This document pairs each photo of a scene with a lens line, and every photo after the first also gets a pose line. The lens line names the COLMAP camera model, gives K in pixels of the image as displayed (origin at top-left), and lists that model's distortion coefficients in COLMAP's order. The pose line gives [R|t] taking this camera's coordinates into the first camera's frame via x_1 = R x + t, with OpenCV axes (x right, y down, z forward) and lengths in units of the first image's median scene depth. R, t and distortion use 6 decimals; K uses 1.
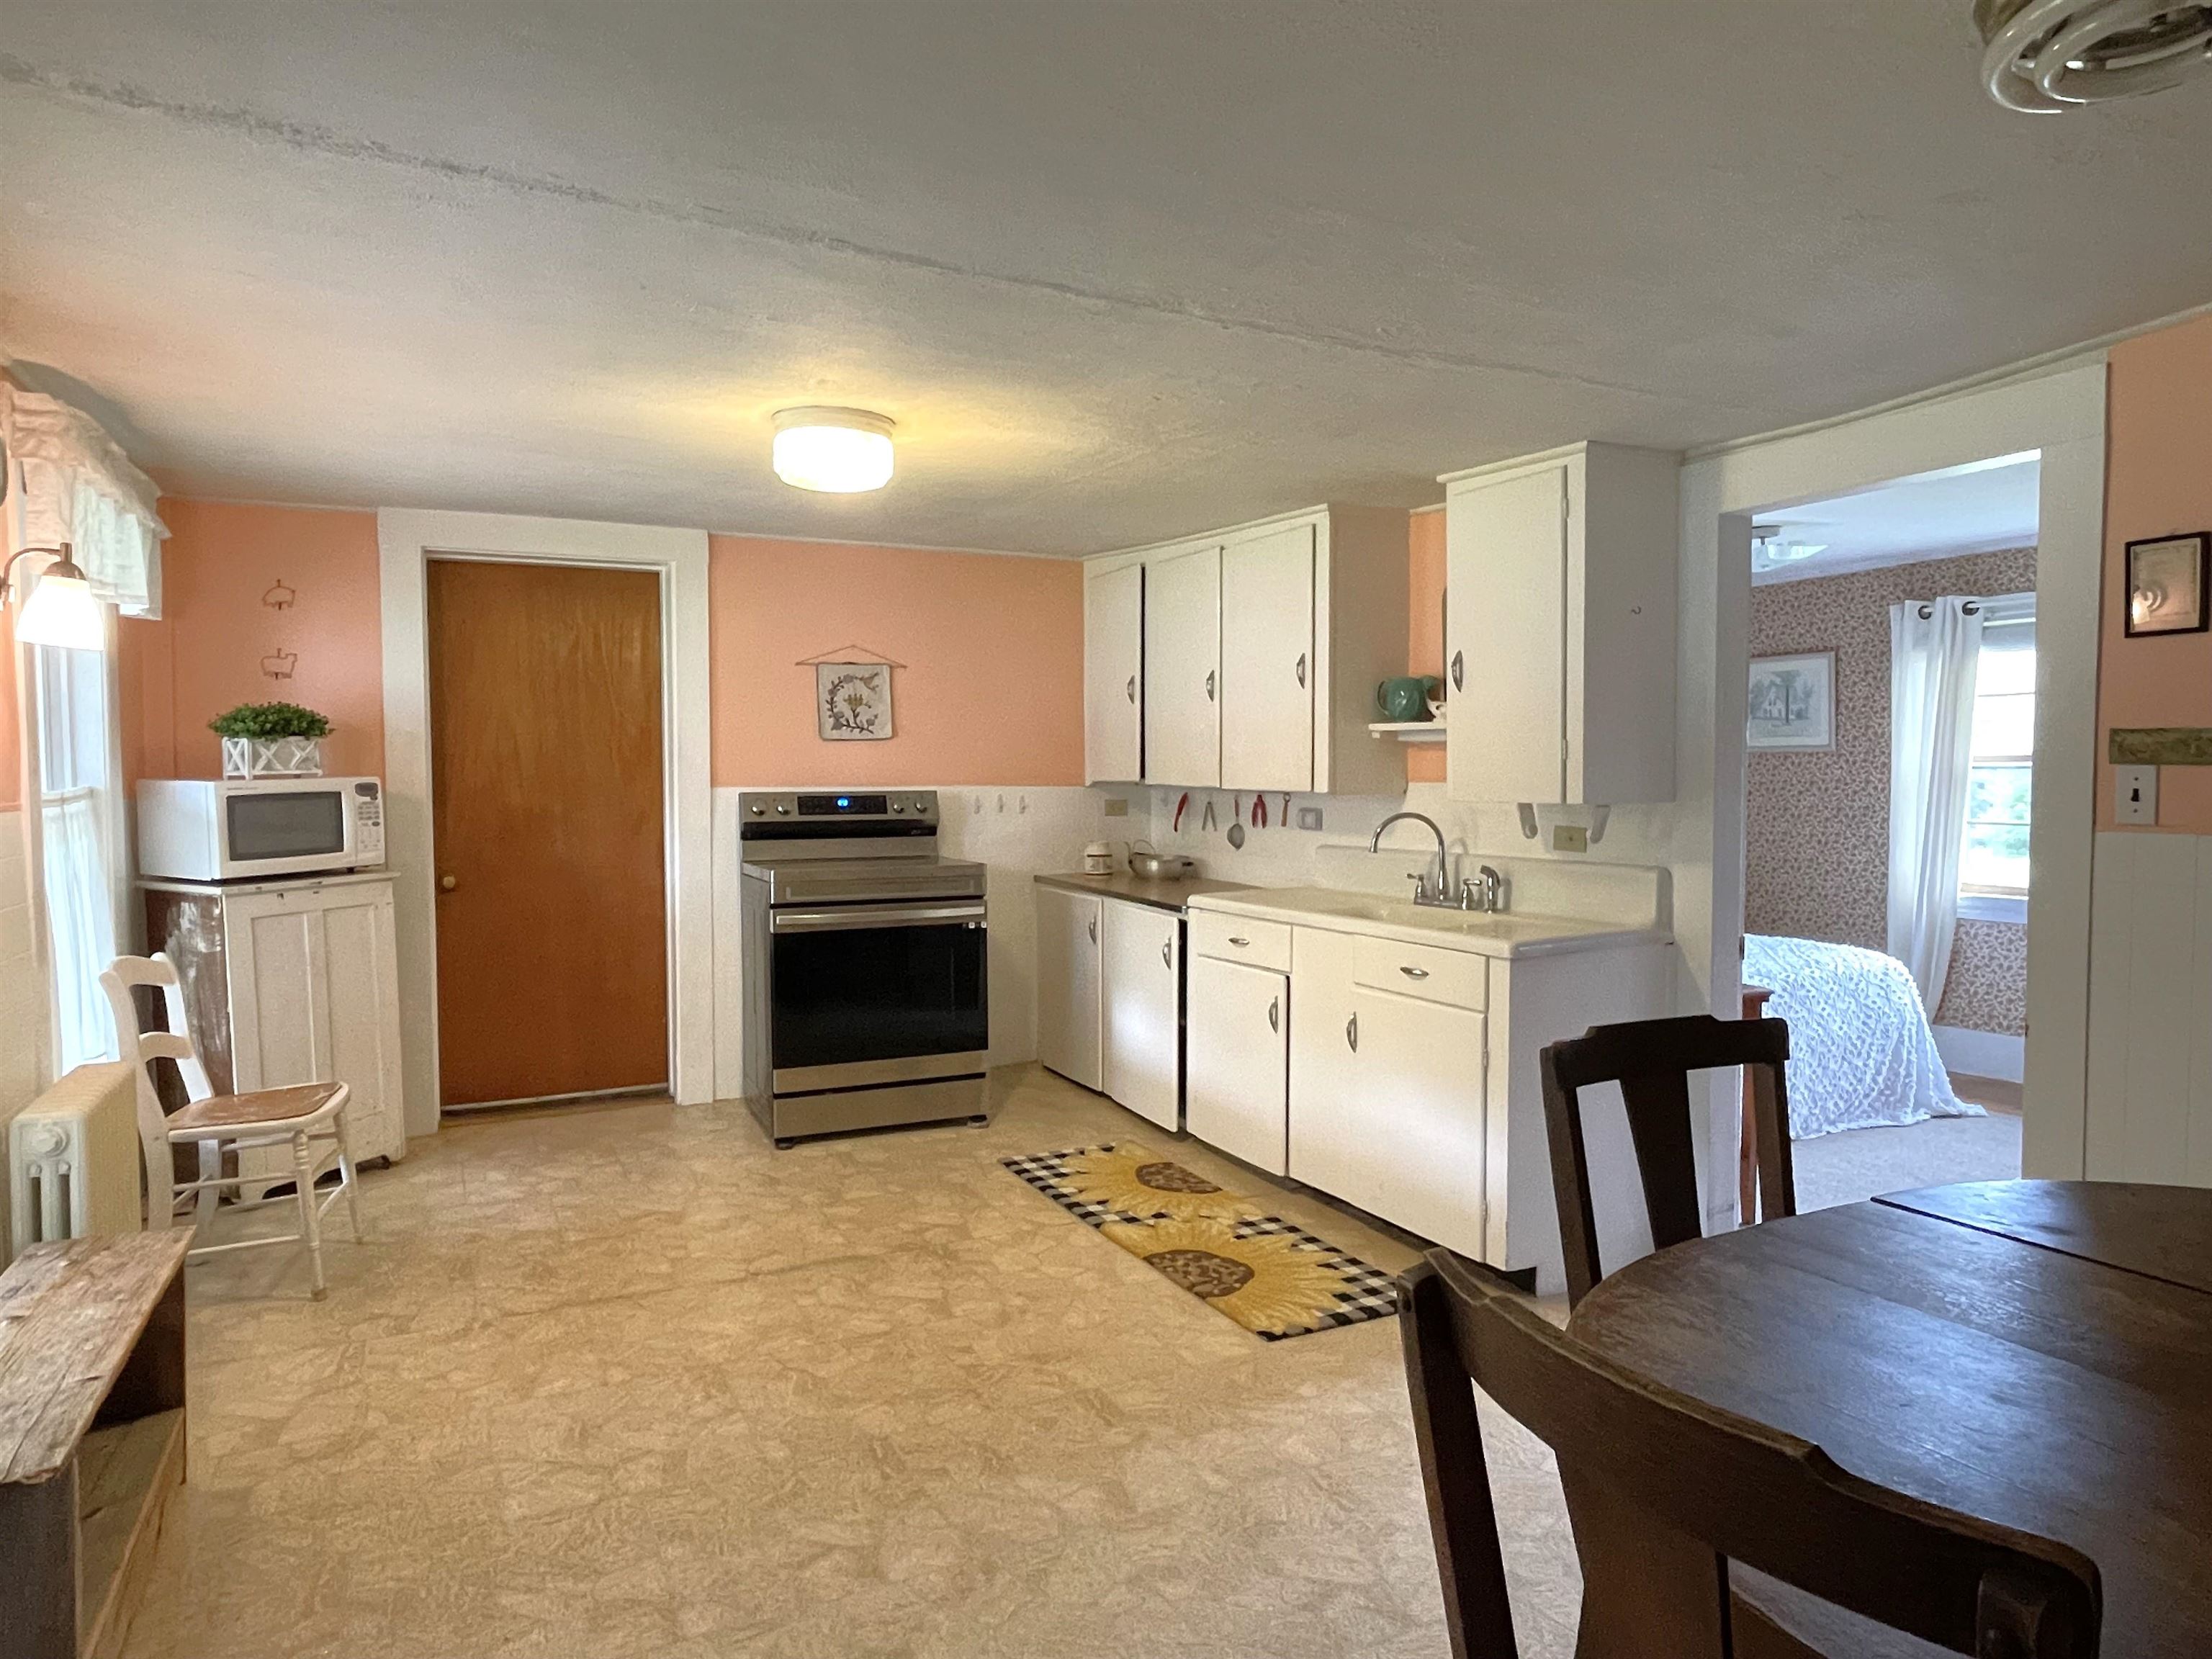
lens RADIAL K [[1377.1, 0, 1101.6], [0, 1377.1, 836.0], [0, 0, 1]] dist [-0.003449, -0.004983]
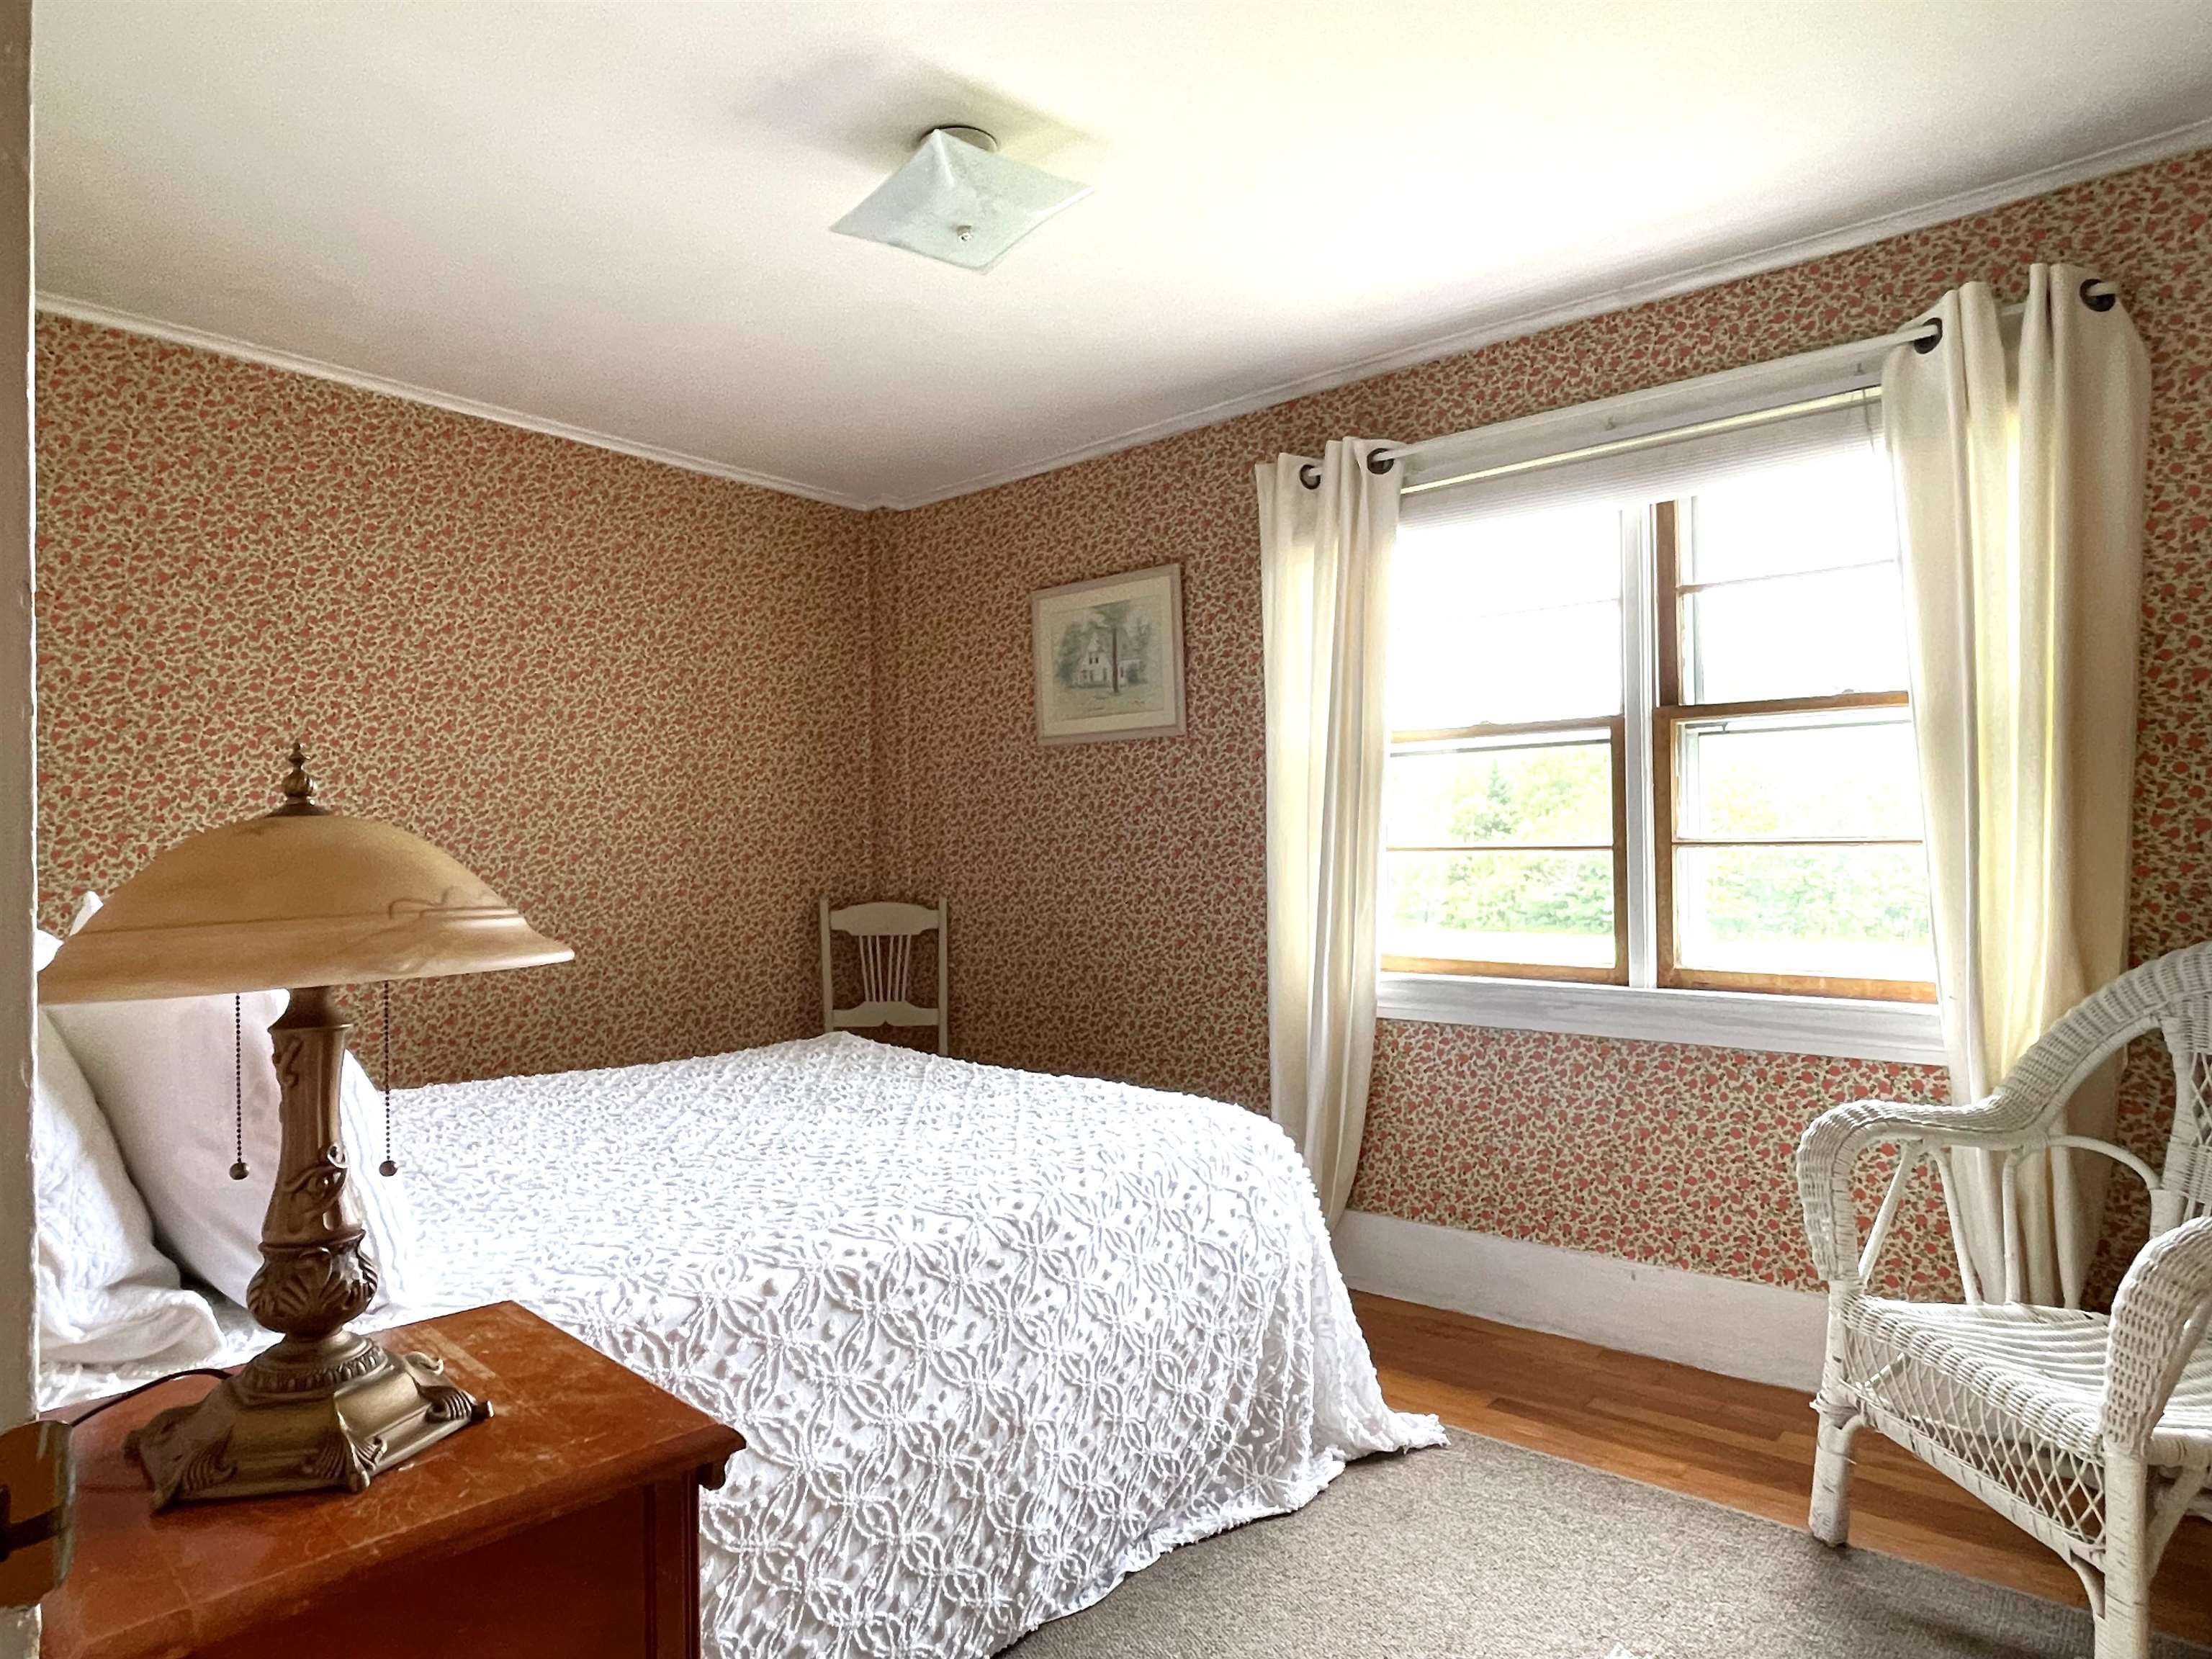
lens RADIAL K [[1377.1, 0, 1106.3], [0, 1377.1, 831.7], [0, 0, 1]] dist [-0.003449, -0.004983]
pose [[0.932737, 0.002275, 0.360551, 0.327528], [0.021626, 0.997827, -0.062240, 0.016703], [-0.359909, 0.065851, 0.930661, 0.529567]]
